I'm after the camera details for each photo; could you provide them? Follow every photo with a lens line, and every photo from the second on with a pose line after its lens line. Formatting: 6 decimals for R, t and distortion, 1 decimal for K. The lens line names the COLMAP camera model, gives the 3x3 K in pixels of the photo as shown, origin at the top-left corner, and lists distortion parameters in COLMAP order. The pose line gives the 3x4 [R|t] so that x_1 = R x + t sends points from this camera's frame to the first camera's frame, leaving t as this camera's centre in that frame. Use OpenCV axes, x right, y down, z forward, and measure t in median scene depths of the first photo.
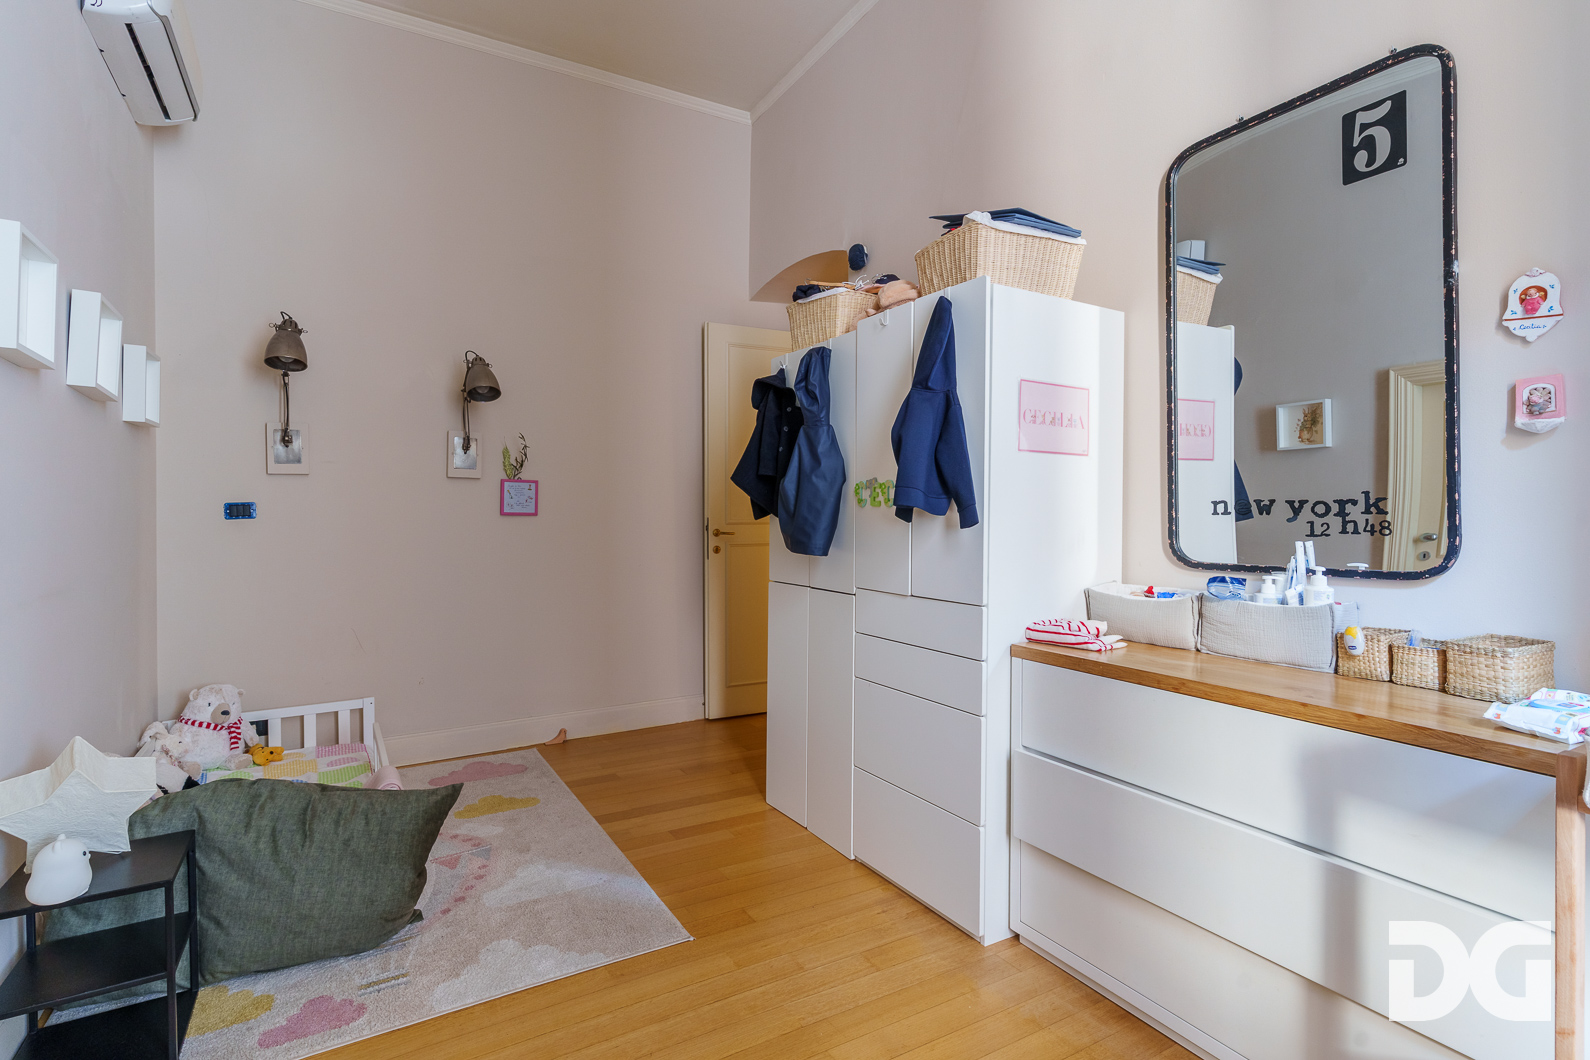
lens RADIAL K [[761.7, 0, 794.3], [0, 761.7, 522.8], [0, 0, 1]] dist [0.004618, 0.000586]
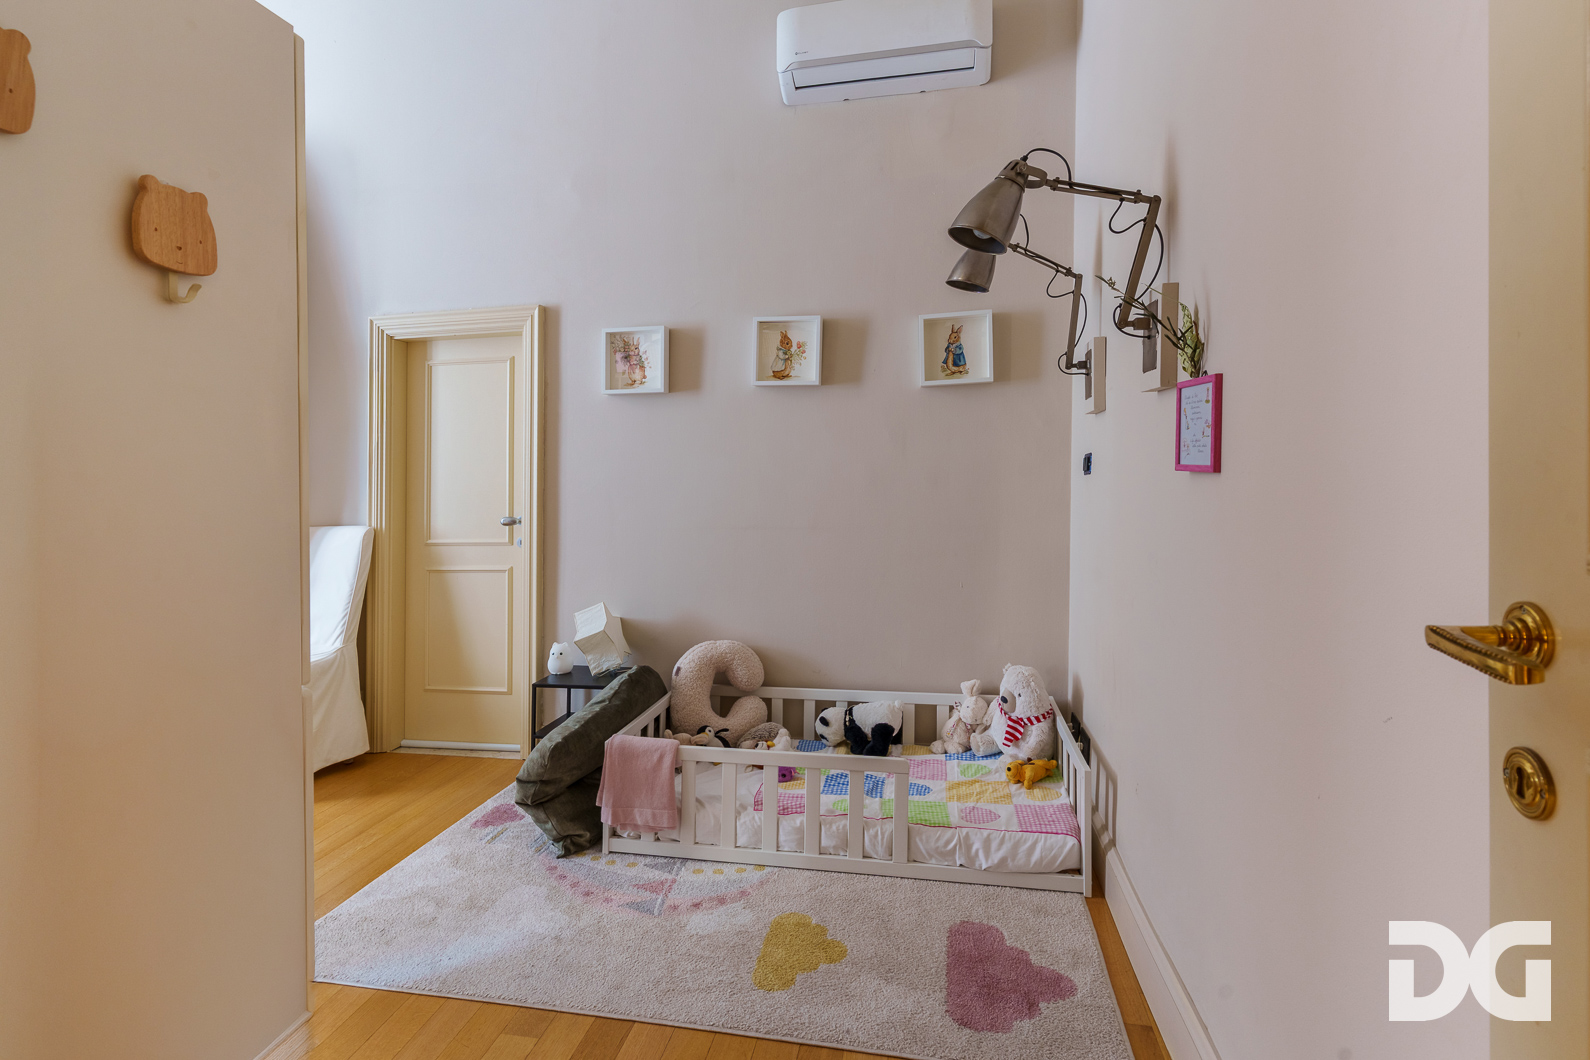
lens RADIAL K [[778.9, 0, 807.8], [0, 778.9, 502.8], [0, 0, 1]] dist [0.000585, 0.000375]
pose [[-0.667100, 0.035164, -0.744138, 0.048699], [0.001402, 0.998943, 0.045947, -0.013968], [0.744967, 0.029608, -0.666444, 1.384361]]
